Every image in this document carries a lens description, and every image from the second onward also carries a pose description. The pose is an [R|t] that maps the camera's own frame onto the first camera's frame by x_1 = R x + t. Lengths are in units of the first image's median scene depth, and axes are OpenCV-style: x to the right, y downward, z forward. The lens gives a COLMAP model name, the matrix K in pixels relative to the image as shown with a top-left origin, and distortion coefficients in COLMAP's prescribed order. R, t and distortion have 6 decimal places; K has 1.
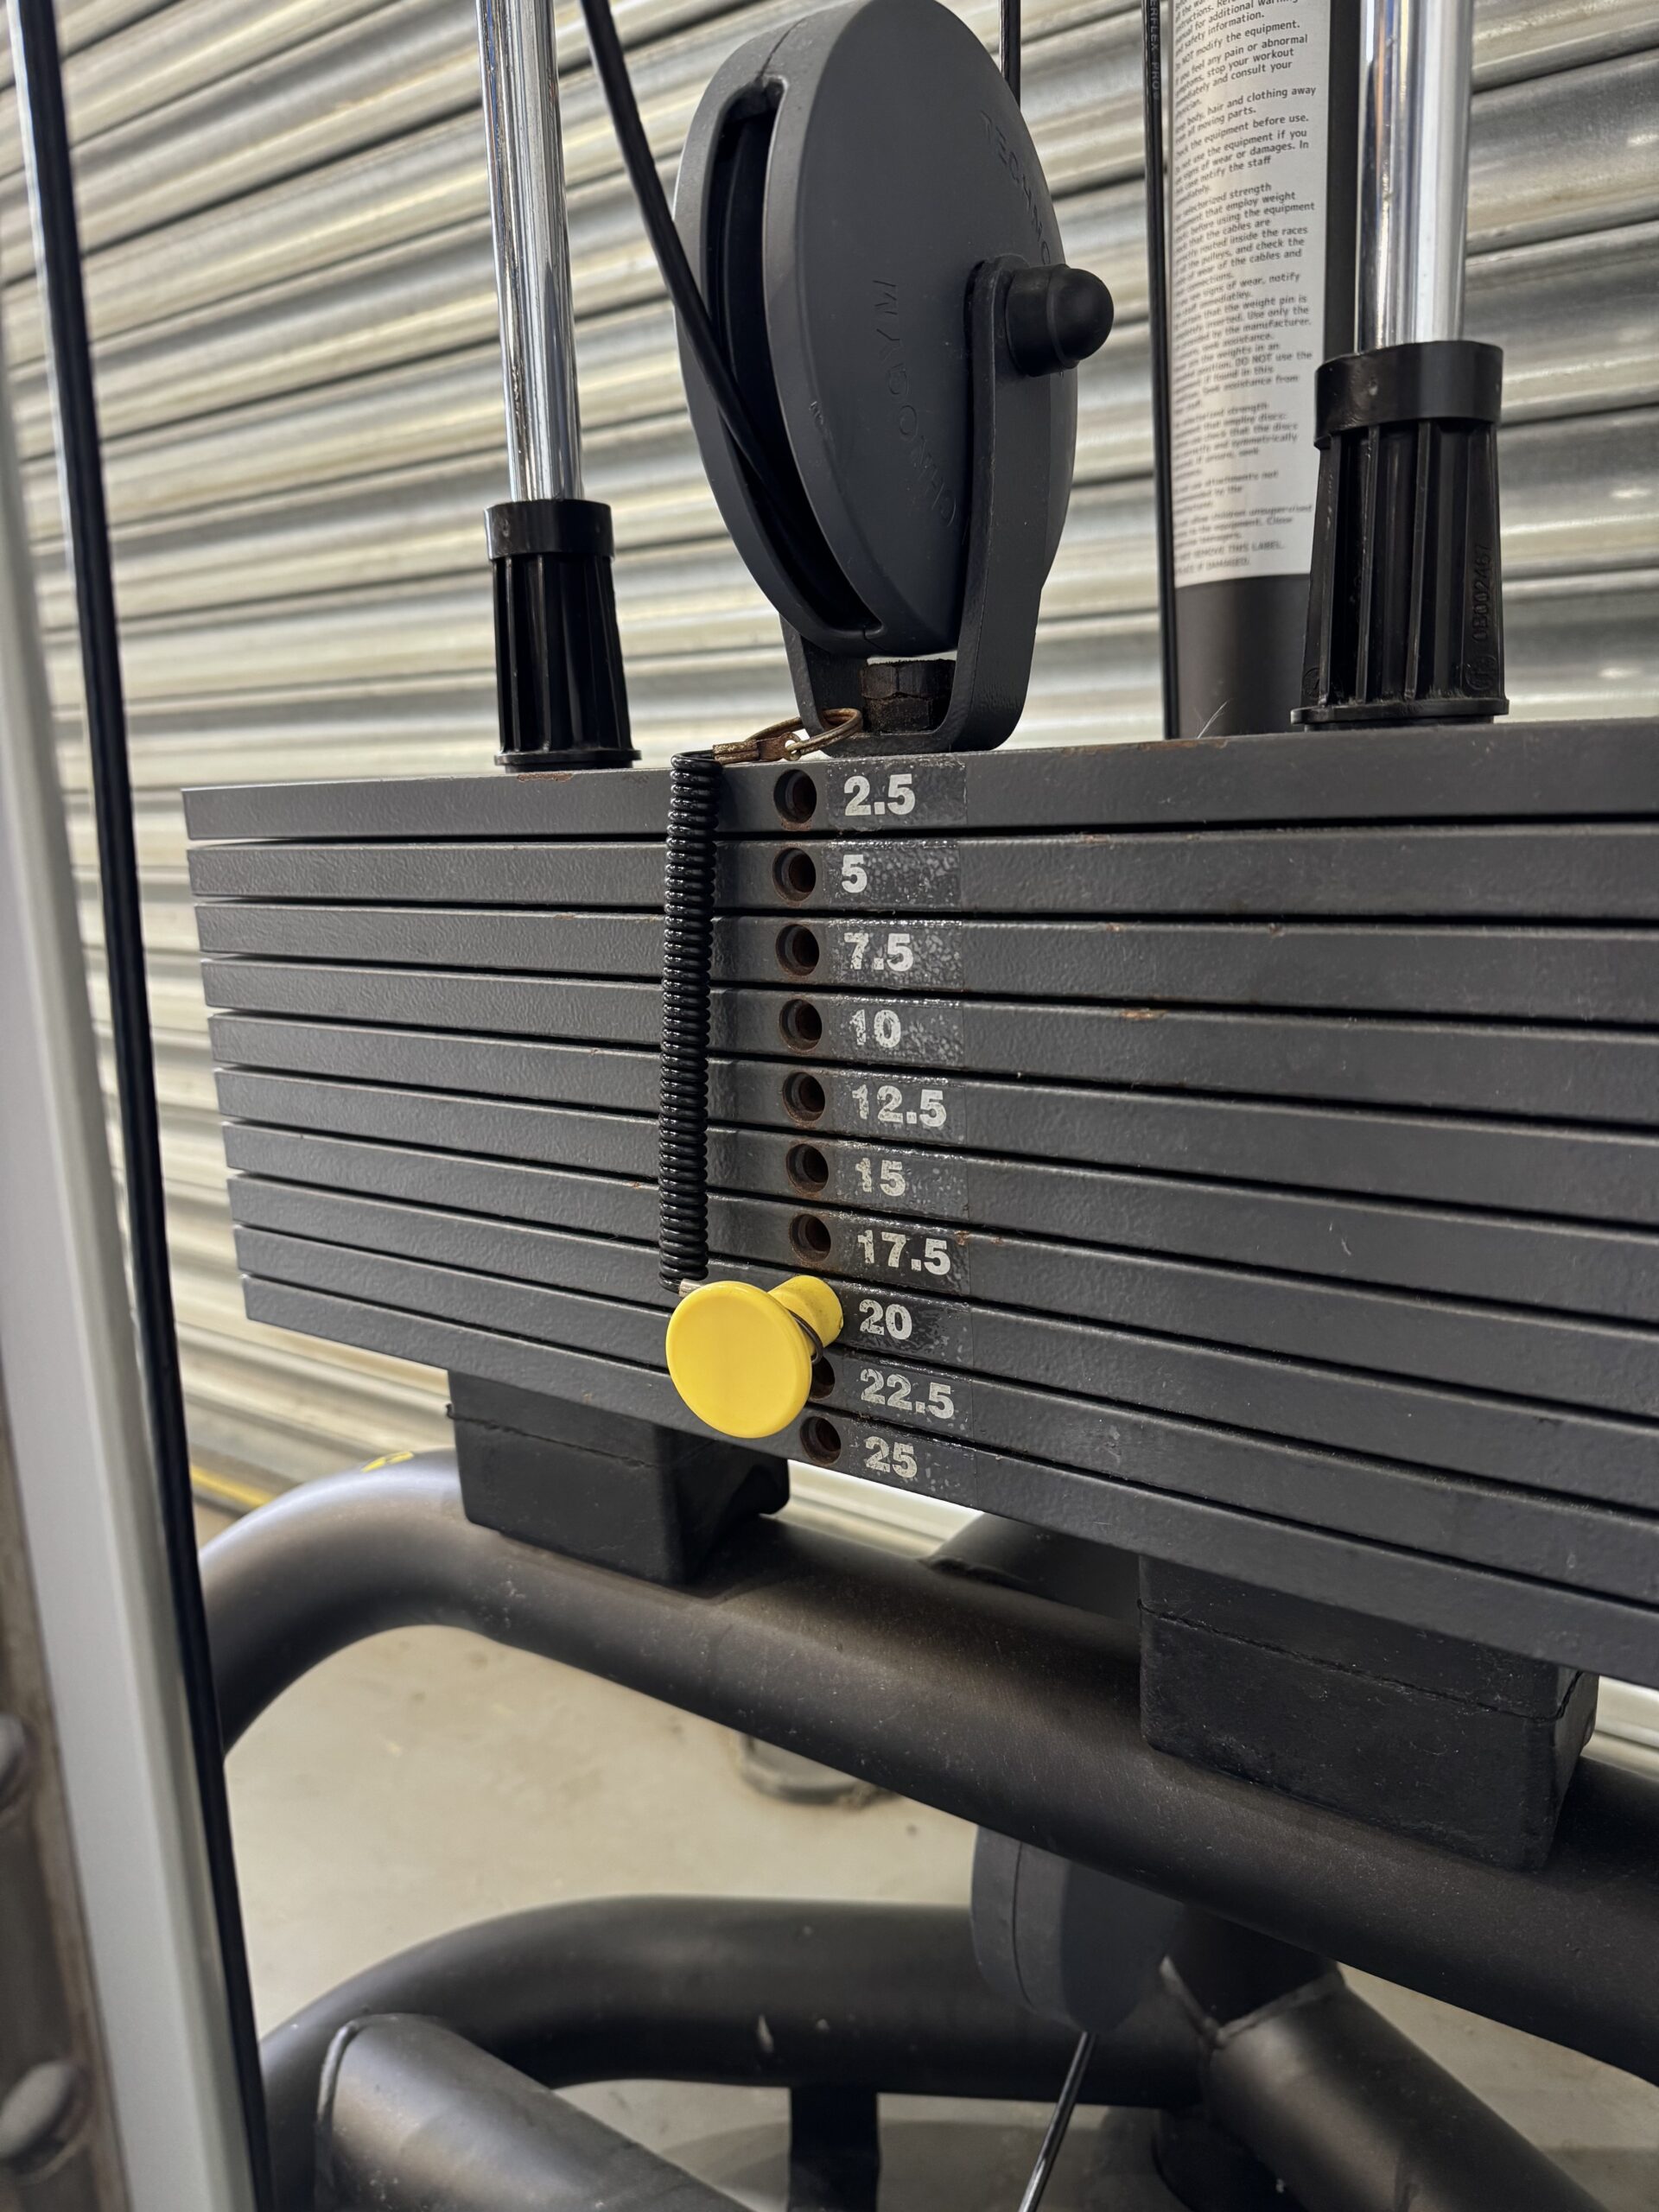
lens RADIAL K [[1568.3, 0, 838.4], [0, 1568.3, 1110.6], [0, 0, 1]] dist [0.038507, -0.038034]
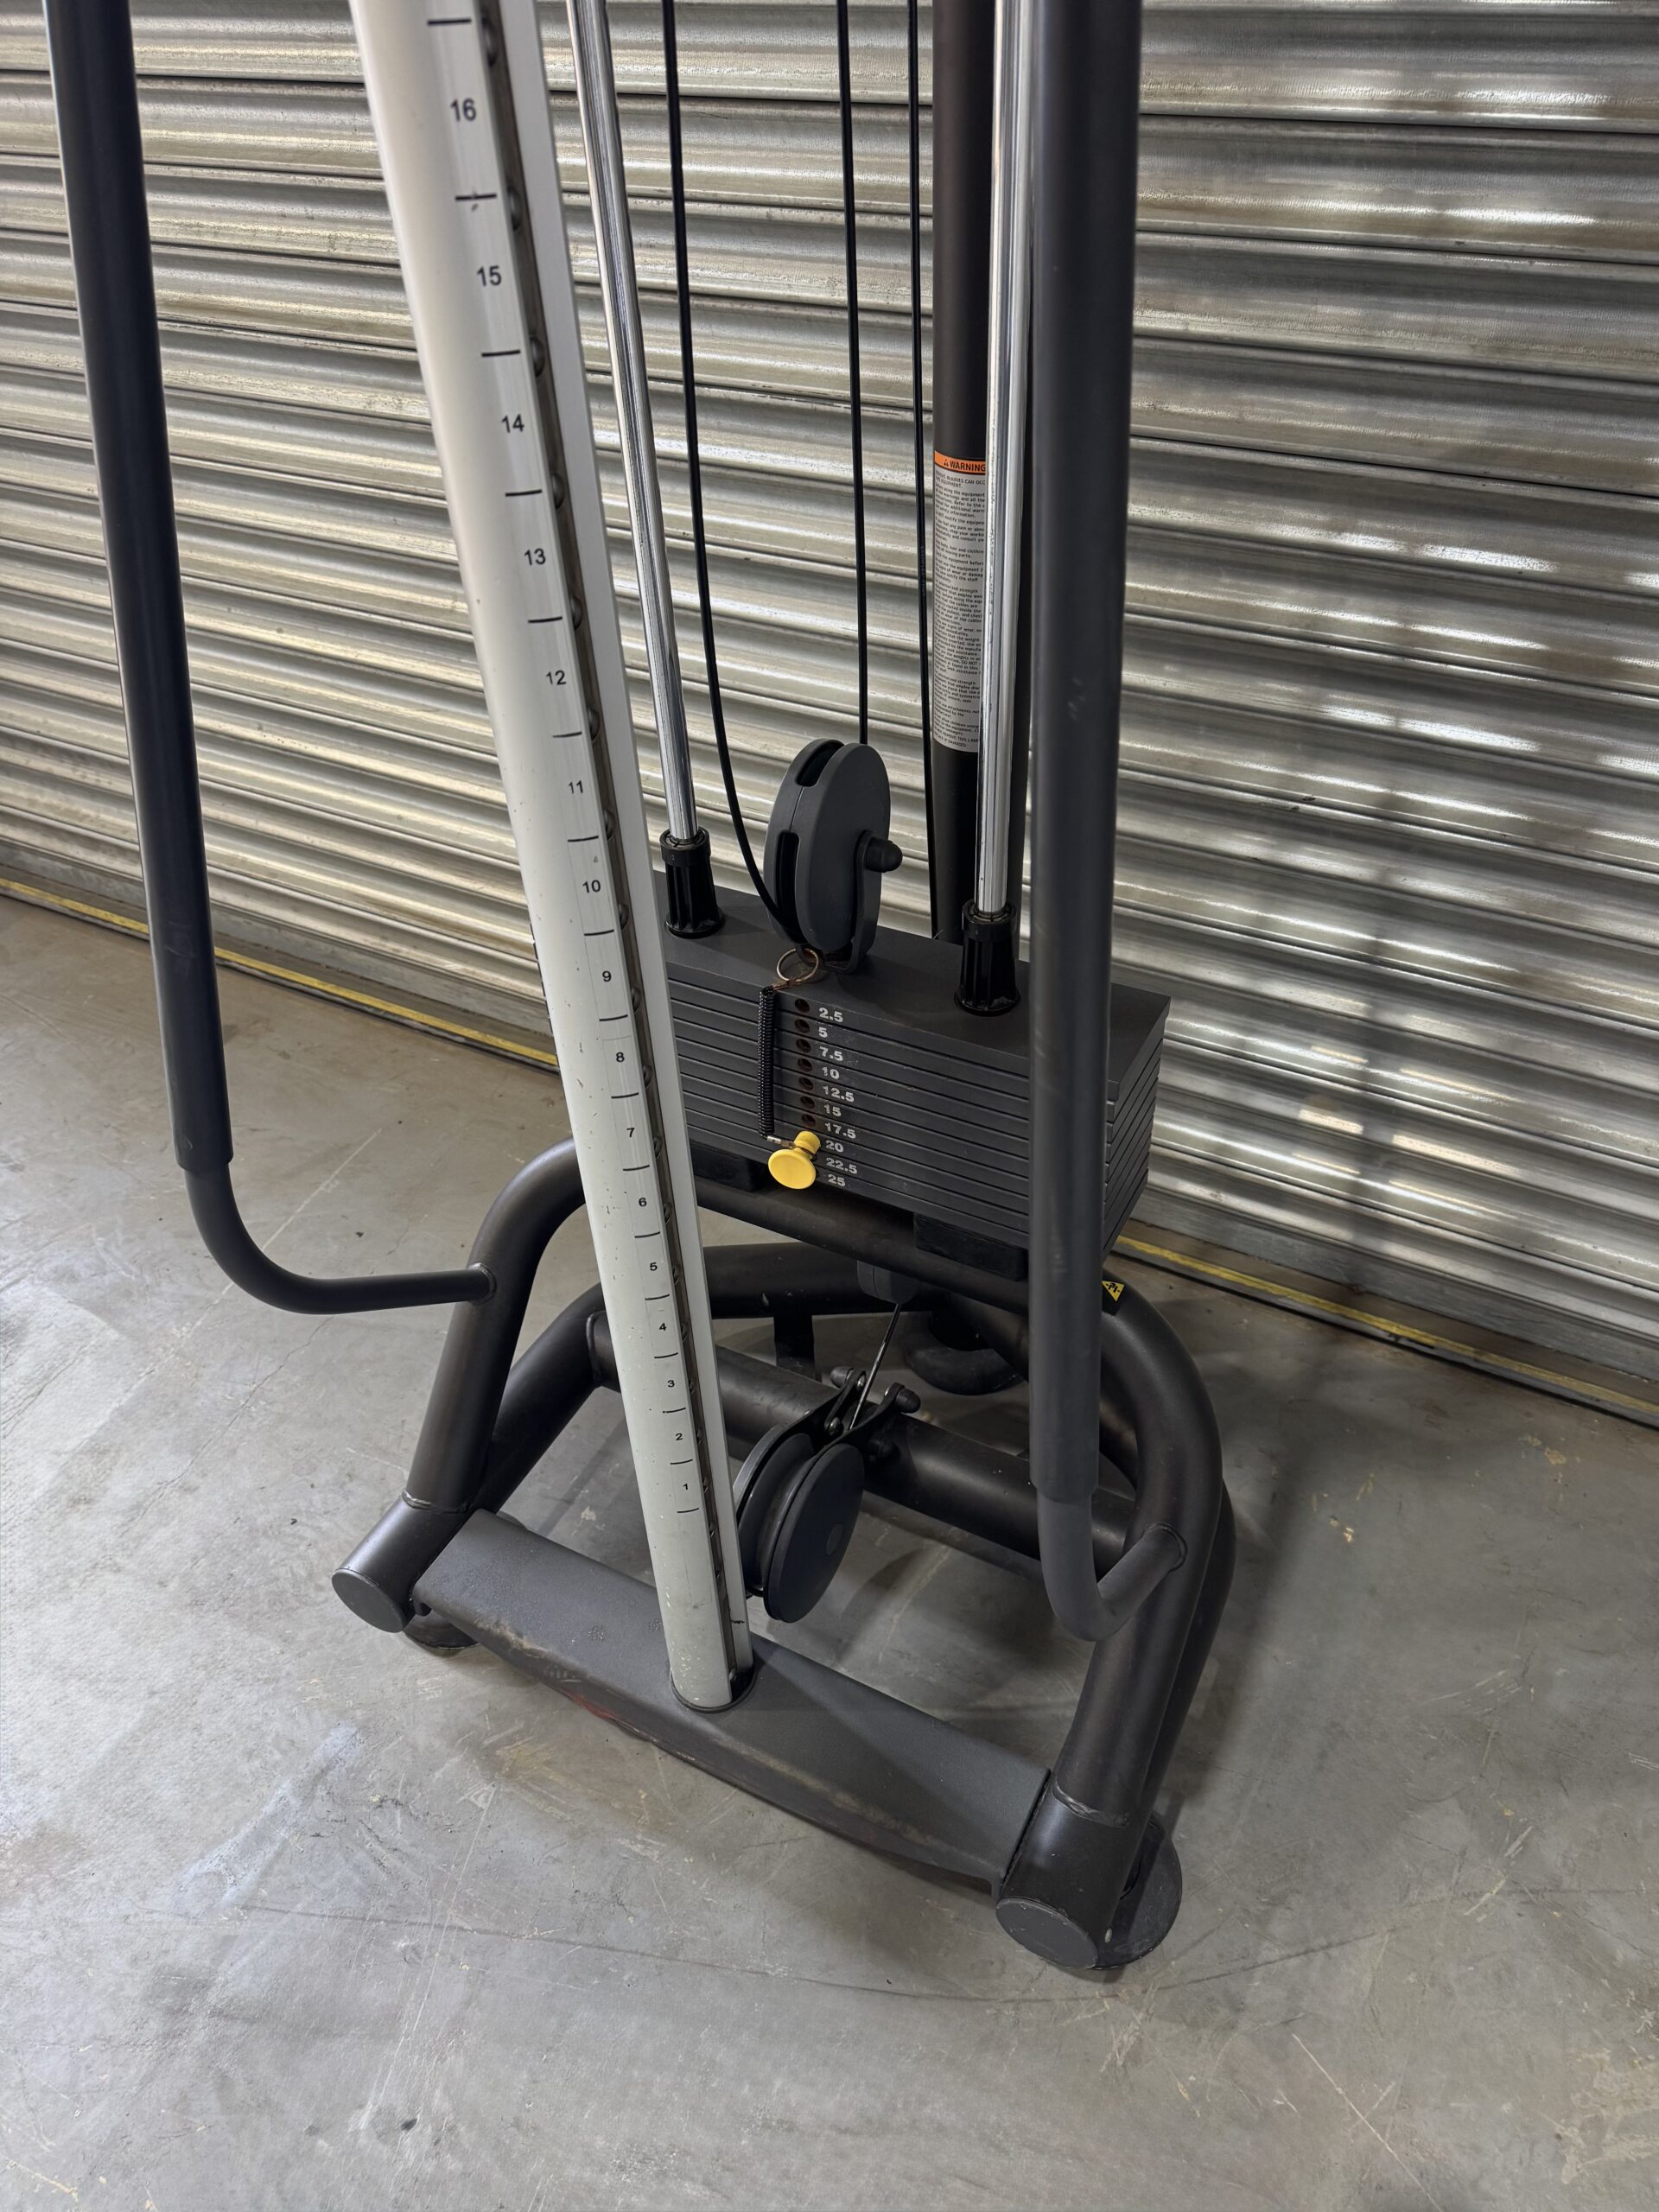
lens RADIAL K [[1568.3, 0, 838.4], [0, 1568.3, 1110.6], [0, 0, 1]] dist [0.038507, -0.038034]
pose [[0.991790, -0.082947, 0.097328, -0.263479], [0.027447, 0.881434, 0.471509, -1.417660], [-0.124898, -0.464966, 0.876474, -1.730997]]
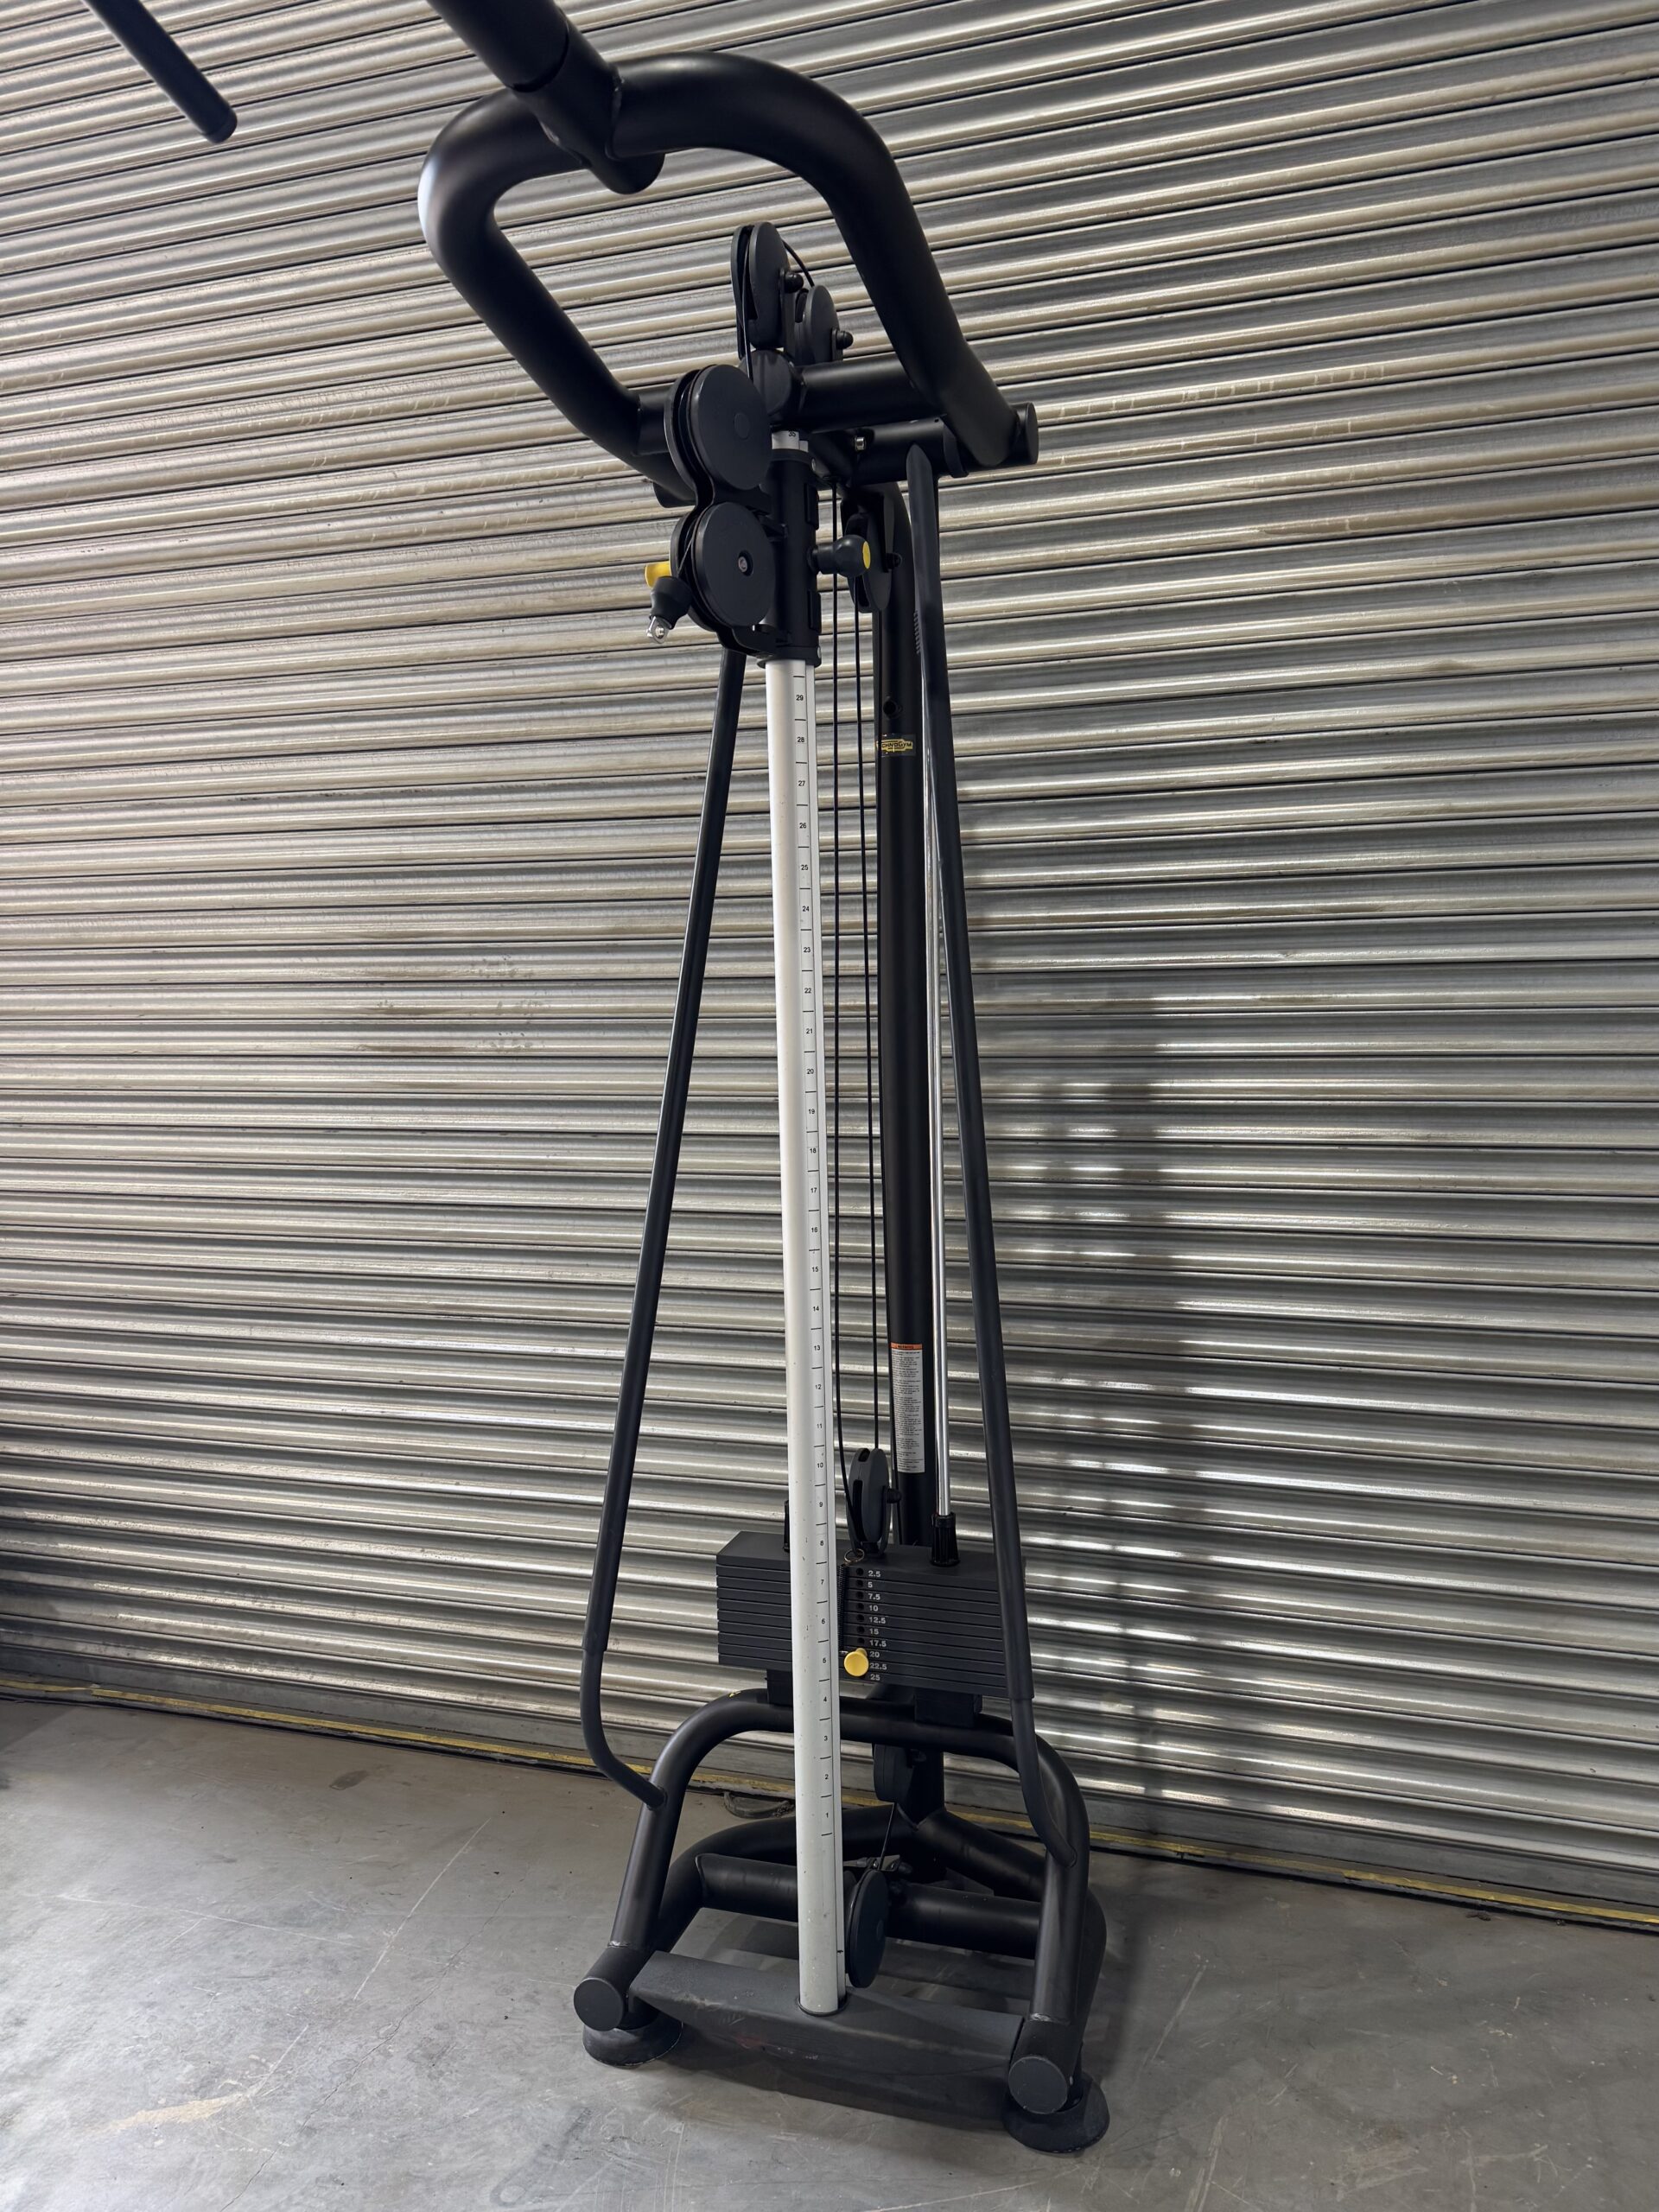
lens RADIAL K [[1568.3, 0, 838.4], [0, 1568.3, 1110.6], [0, 0, 1]] dist [0.038507, -0.038034]
pose [[0.959801, -0.010227, 0.280494, -1.896353], [0.045536, 0.991770, -0.119658, -1.301919], [-0.276962, 0.127620, 0.952368, -5.375489]]
